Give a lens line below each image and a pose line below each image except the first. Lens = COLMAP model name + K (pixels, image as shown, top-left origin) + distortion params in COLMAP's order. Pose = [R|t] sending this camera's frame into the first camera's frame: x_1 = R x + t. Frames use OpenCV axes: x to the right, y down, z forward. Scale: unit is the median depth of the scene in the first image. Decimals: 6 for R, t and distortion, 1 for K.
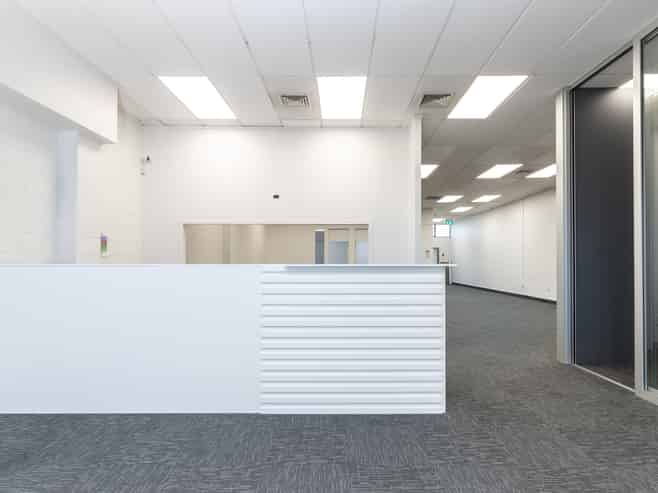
lens RADIAL K [[348.1, 0, 330.3], [0, 348.1, 258.7], [0, 0, 1]] dist [0.005841, 0.000392]
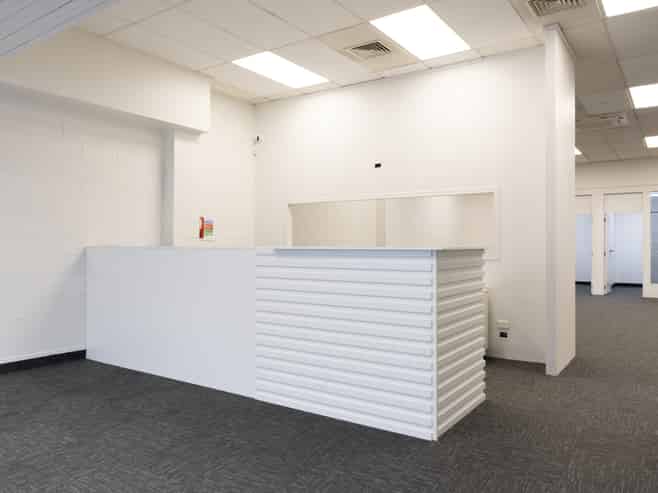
lens RADIAL K [[488.4, 0, 331.5], [0, 488.4, 242.8], [0, 0, 1]] dist [-0.009330, -0.001388]
pose [[0.825830, -0.001806, -0.563917, 0.414946], [0.002046, 0.999998, -0.000208, 0.003383], [0.563916, -0.000982, 0.825832, -0.006567]]
